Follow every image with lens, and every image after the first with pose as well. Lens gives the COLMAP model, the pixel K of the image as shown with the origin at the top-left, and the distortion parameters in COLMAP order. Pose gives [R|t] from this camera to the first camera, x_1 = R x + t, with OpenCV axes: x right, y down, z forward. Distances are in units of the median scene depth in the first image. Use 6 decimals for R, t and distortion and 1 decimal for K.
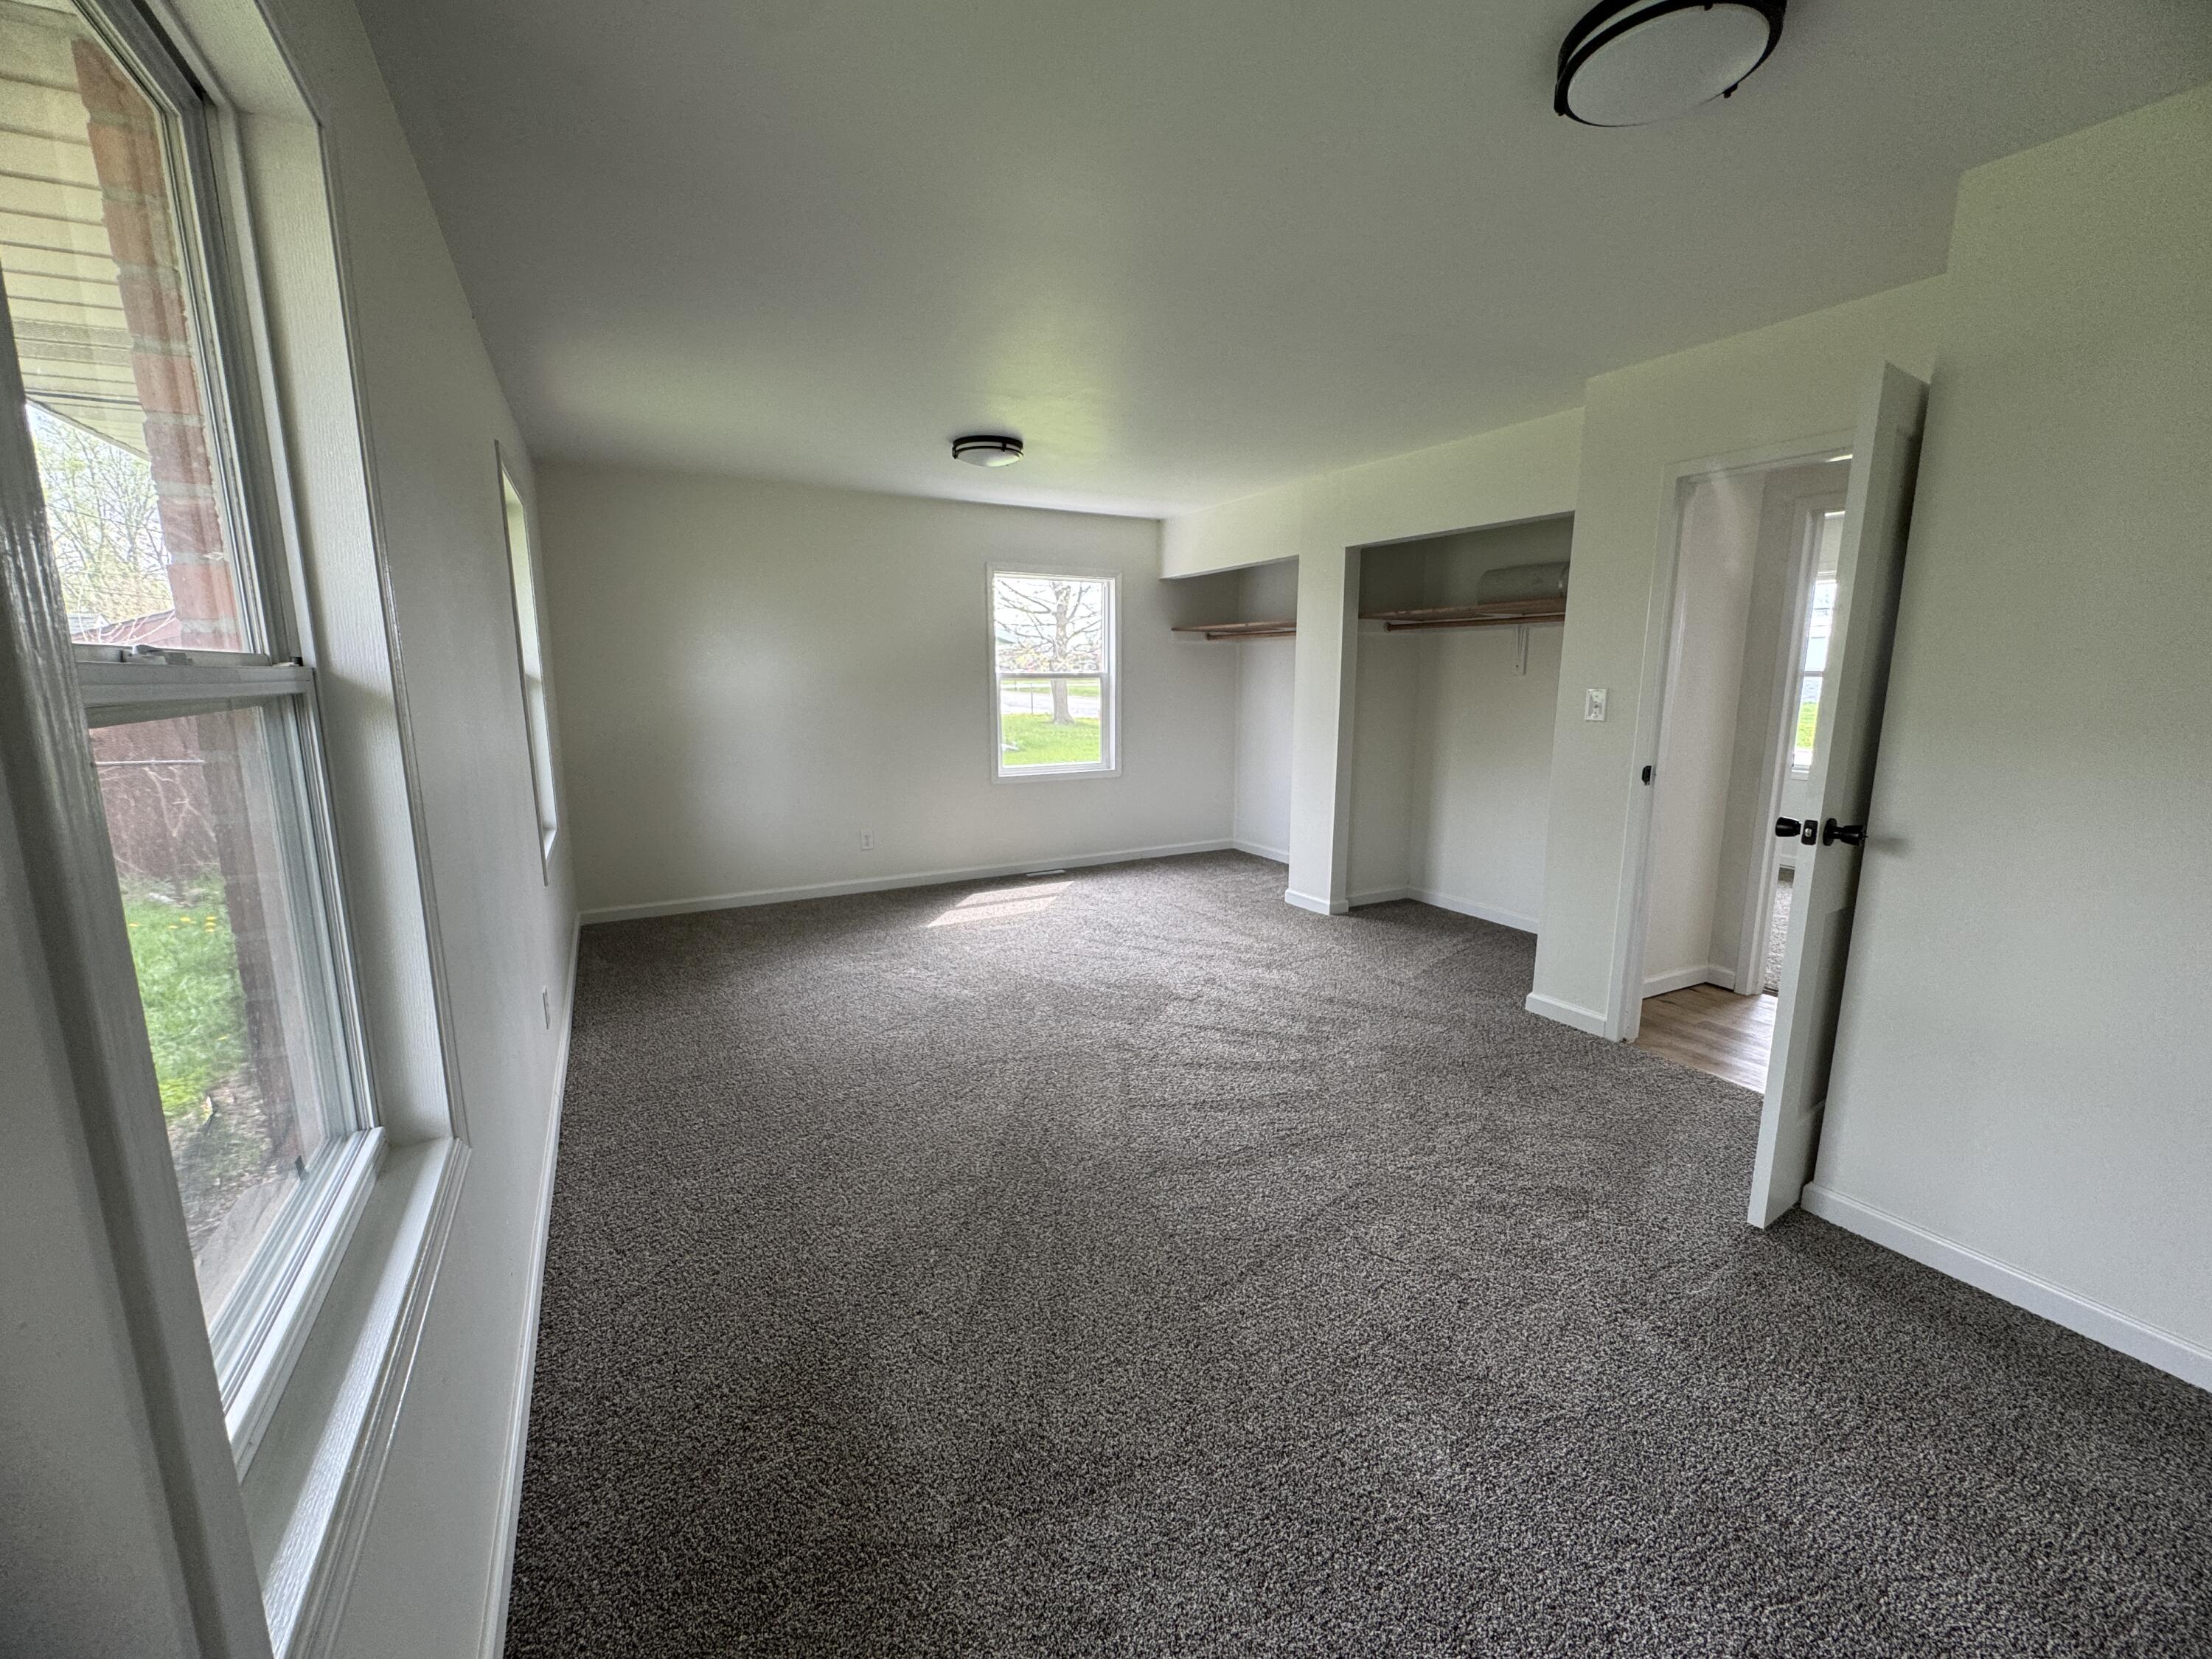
lens RADIAL K [[884.1, 0, 1106.6], [0, 884.1, 826.1], [0, 0, 1]] dist [-0.000330, 0.000004]
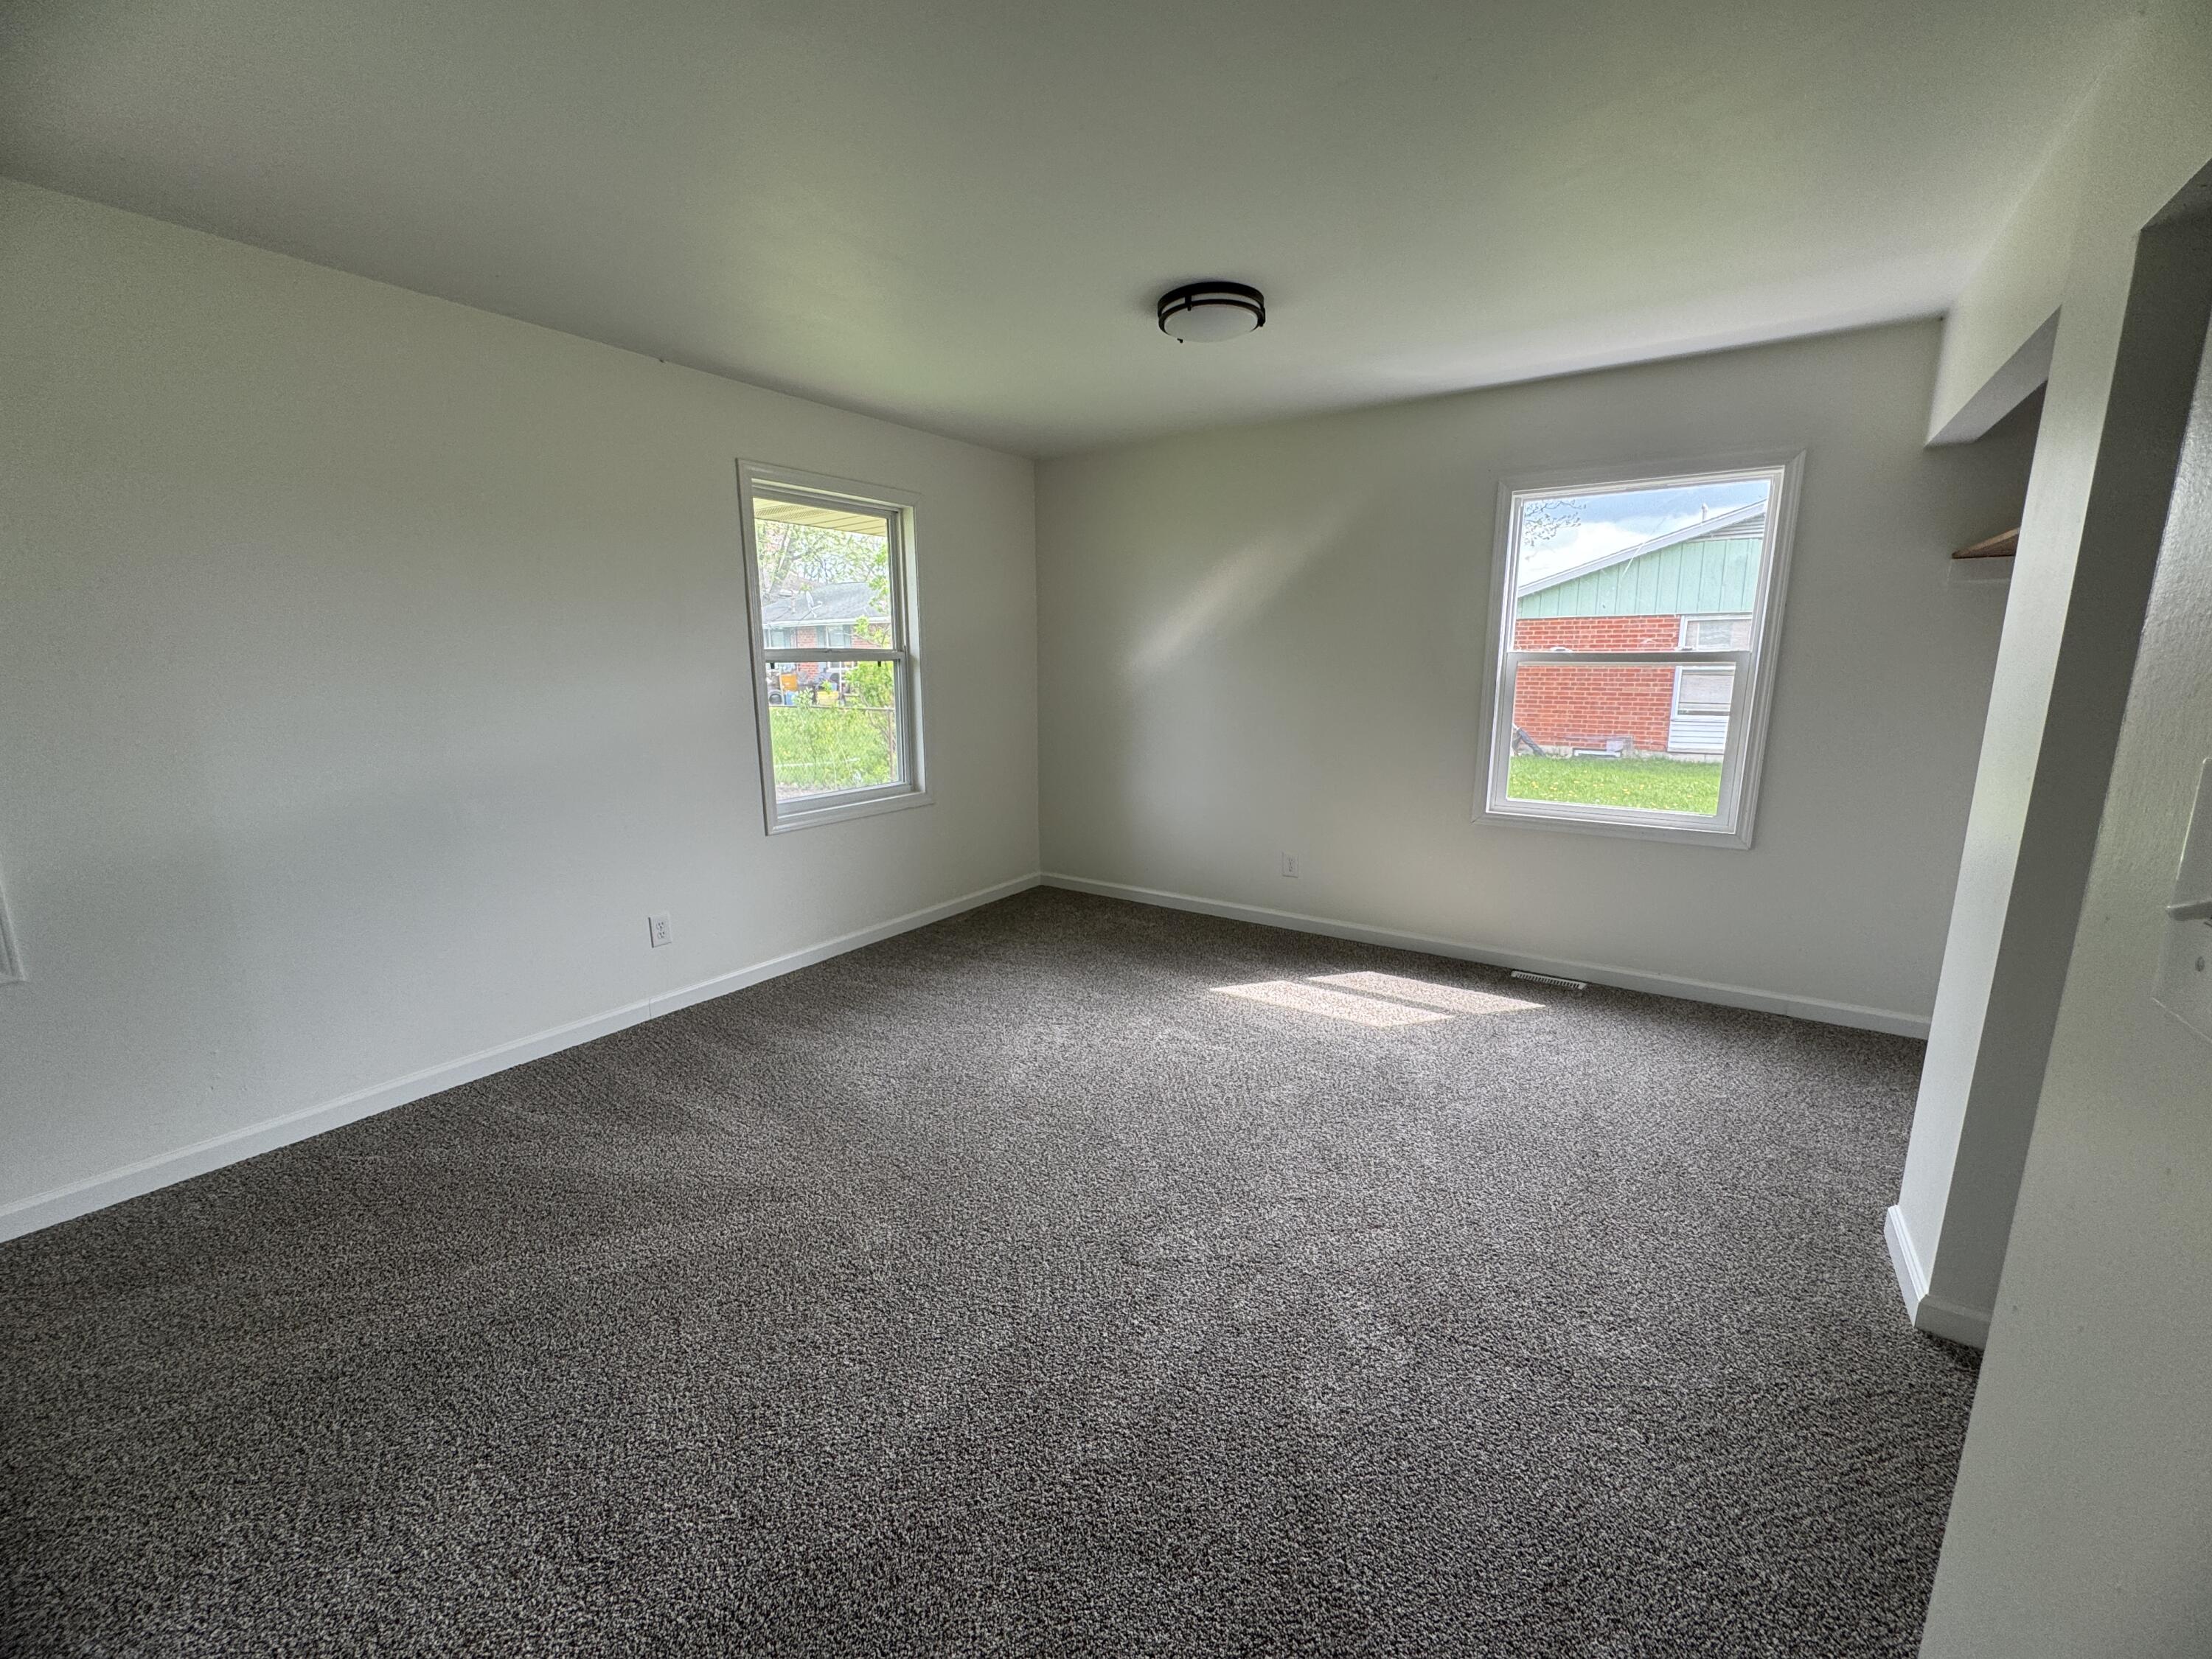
lens RADIAL K [[884.1, 0, 1106.6], [0, 884.1, 826.1], [0, 0, 1]] dist [-0.000330, 0.000004]
pose [[0.478077, 0.166458, -0.862400, 0.363638], [-0.156788, 0.982280, 0.102681, -0.081674], [0.864210, 0.086124, 0.495704, 0.523426]]
